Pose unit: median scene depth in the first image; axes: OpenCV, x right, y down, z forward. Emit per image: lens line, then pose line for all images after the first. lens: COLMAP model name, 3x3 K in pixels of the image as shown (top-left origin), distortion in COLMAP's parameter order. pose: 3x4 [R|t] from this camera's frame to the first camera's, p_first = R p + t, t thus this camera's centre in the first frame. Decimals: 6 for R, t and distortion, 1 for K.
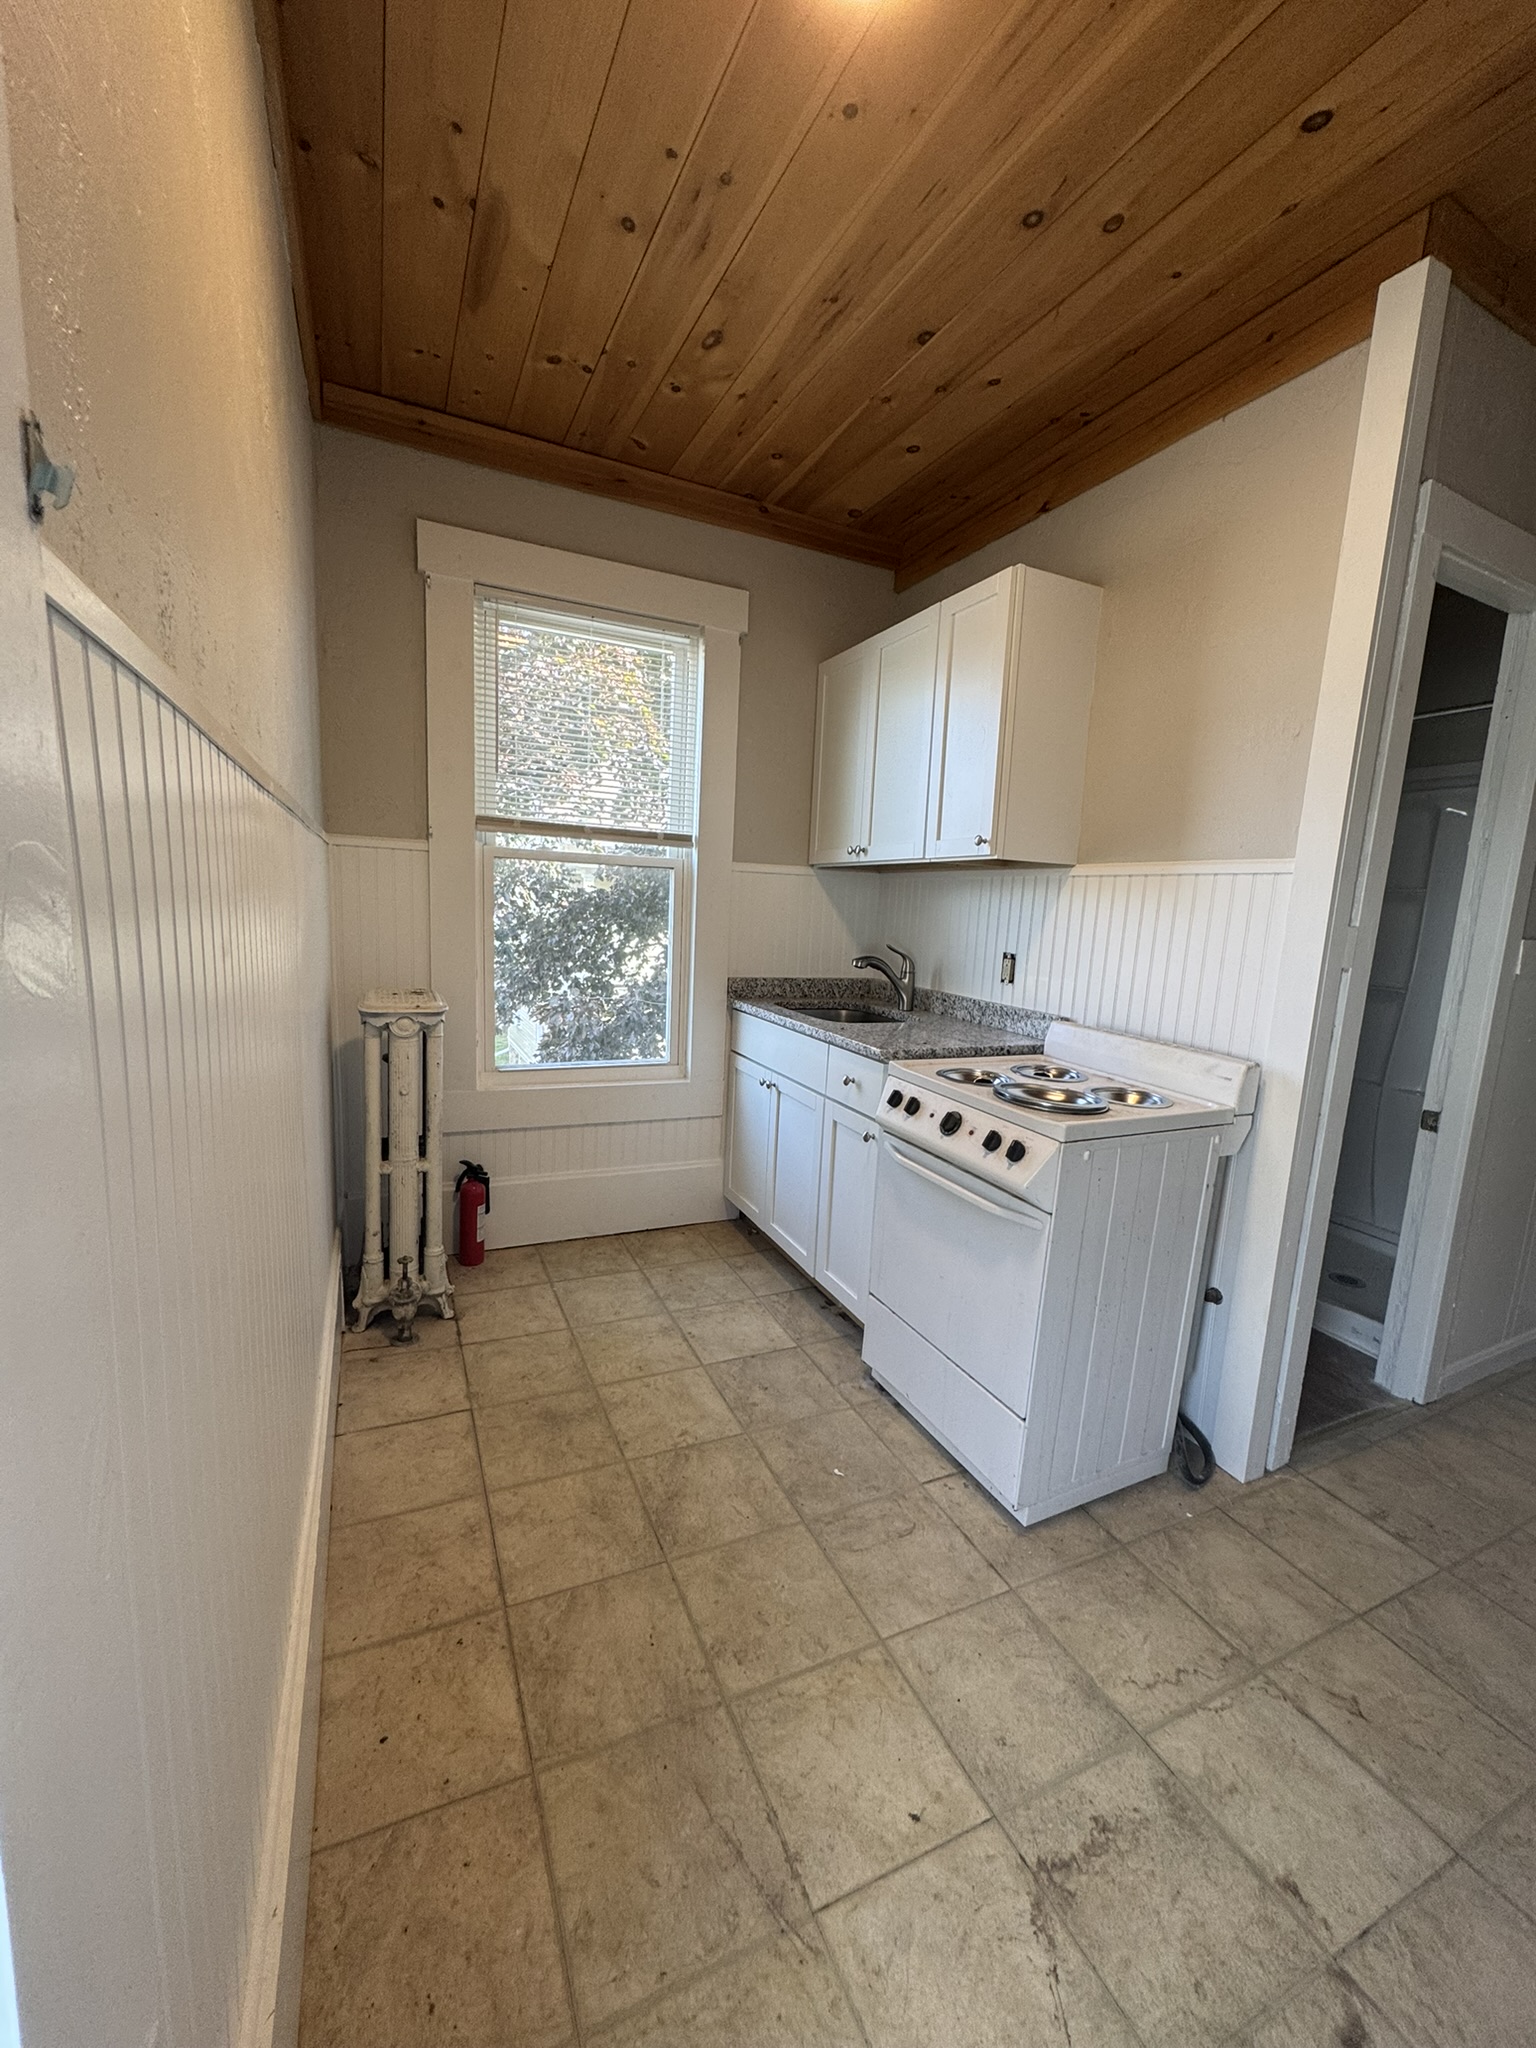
lens RADIAL K [[811.5, 0, 769.8], [0, 811.5, 1023.8], [0, 0, 1]] dist [-0.003900, 0.000513]
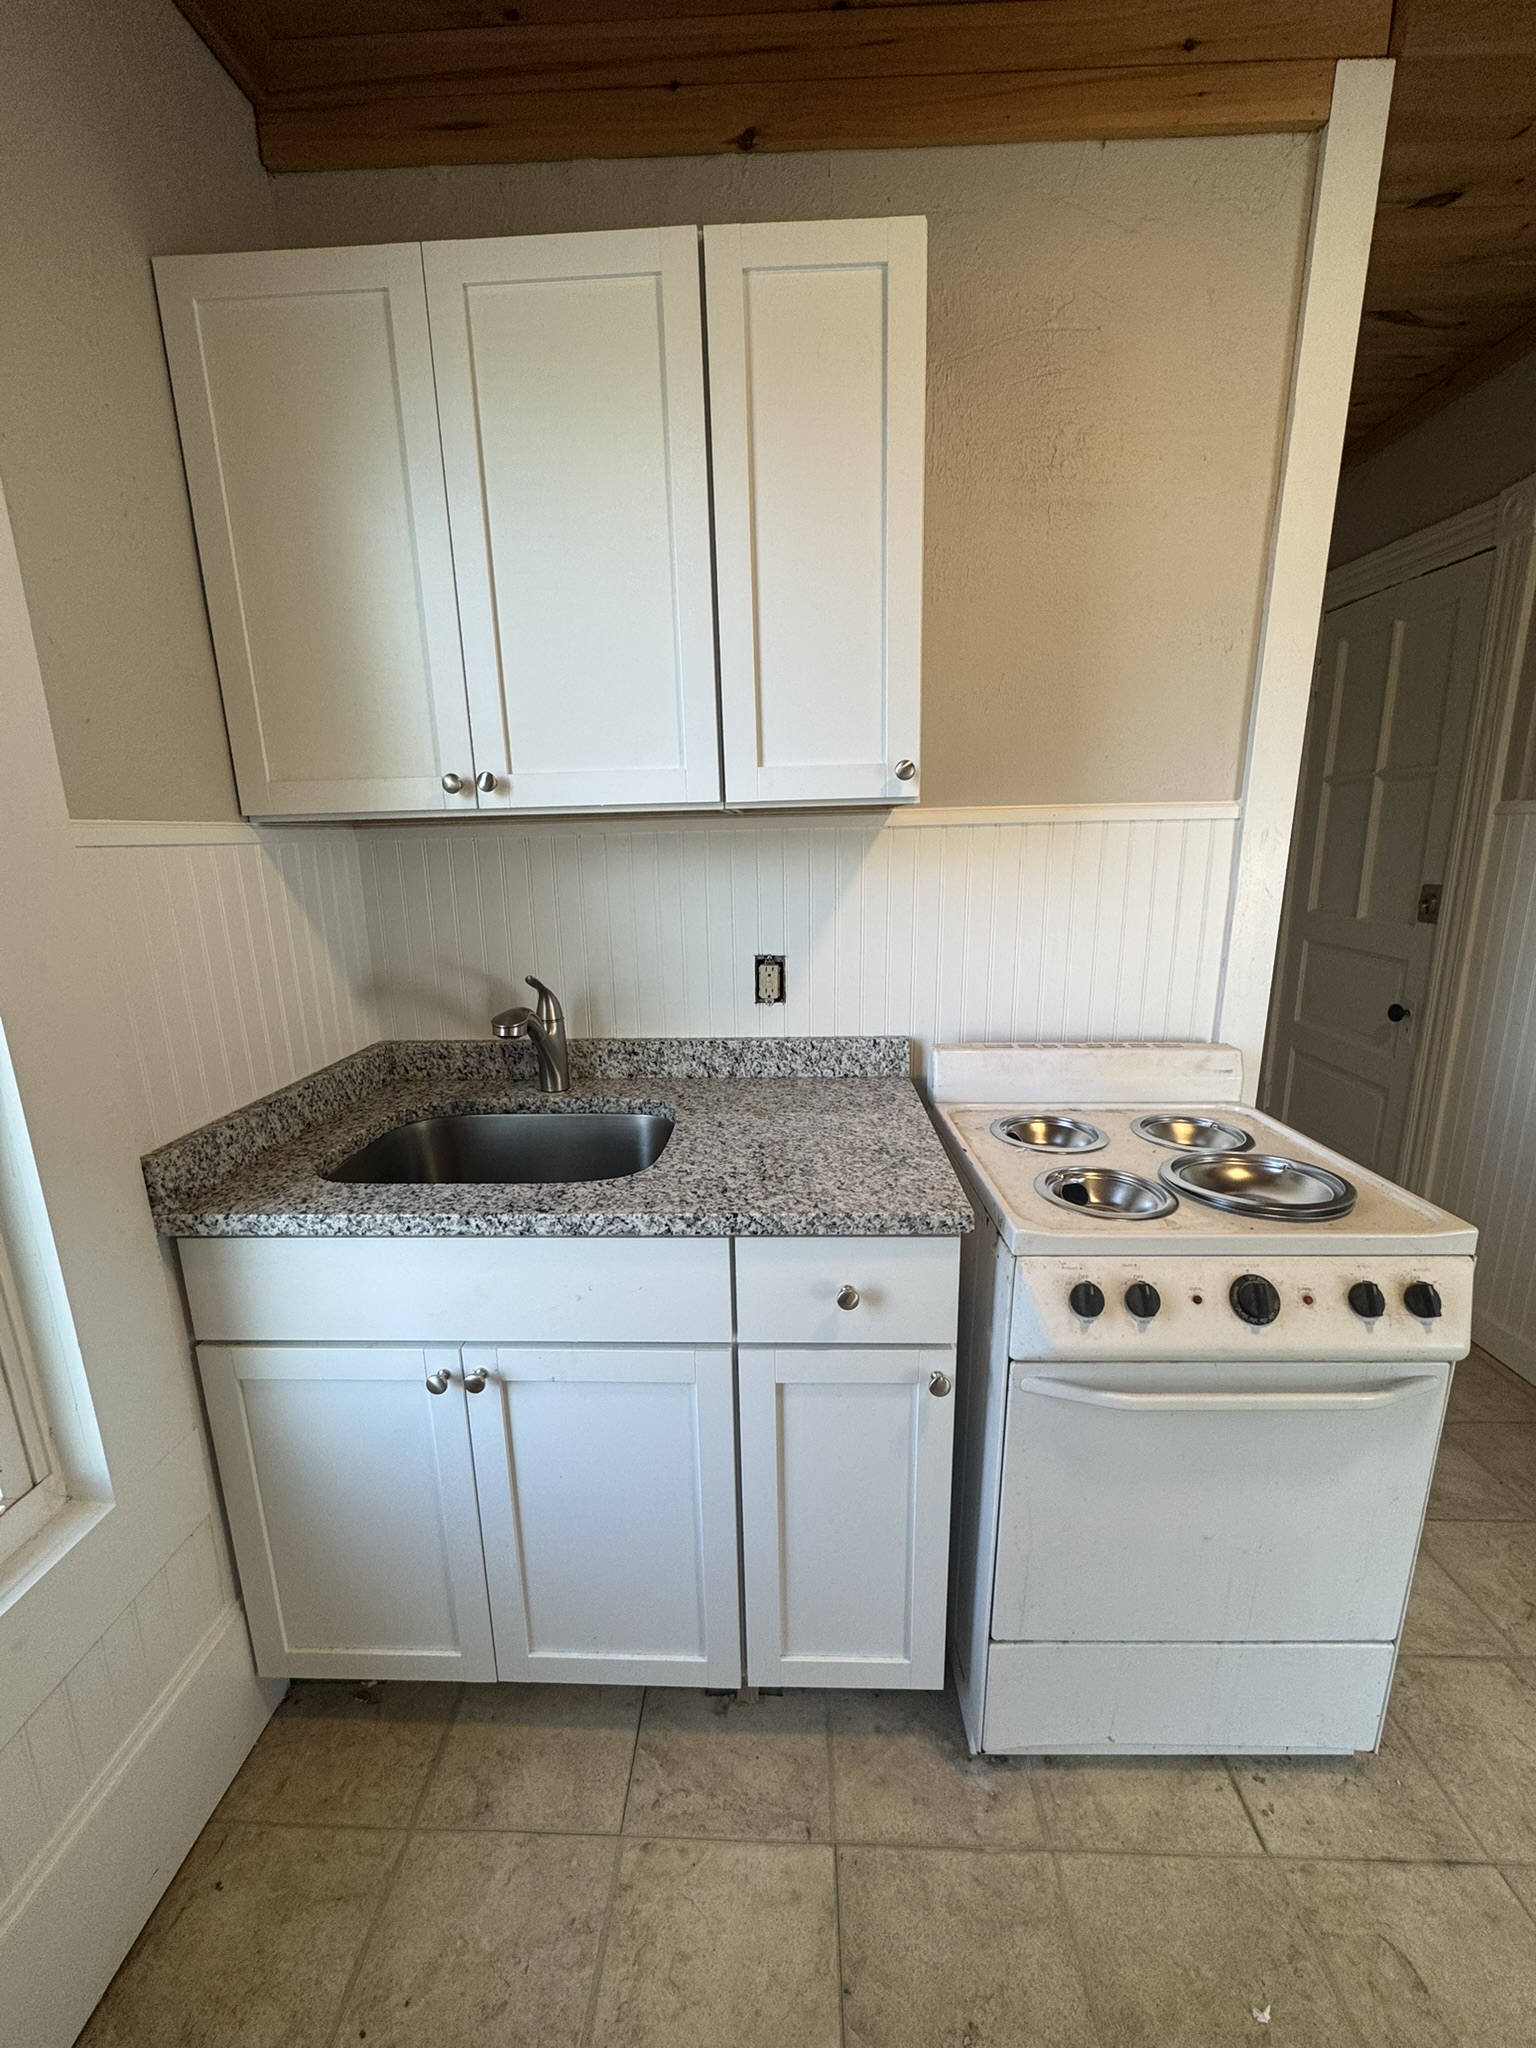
lens RADIAL K [[811.5, 0, 769.8], [0, 811.5, 1023.8], [0, 0, 1]] dist [-0.003900, 0.000513]
pose [[0.452051, -0.252406, 0.855535, -0.248365], [0.174272, 0.965637, 0.192806, -0.157688], [-0.874802, 0.061937, 0.480505, 0.716322]]
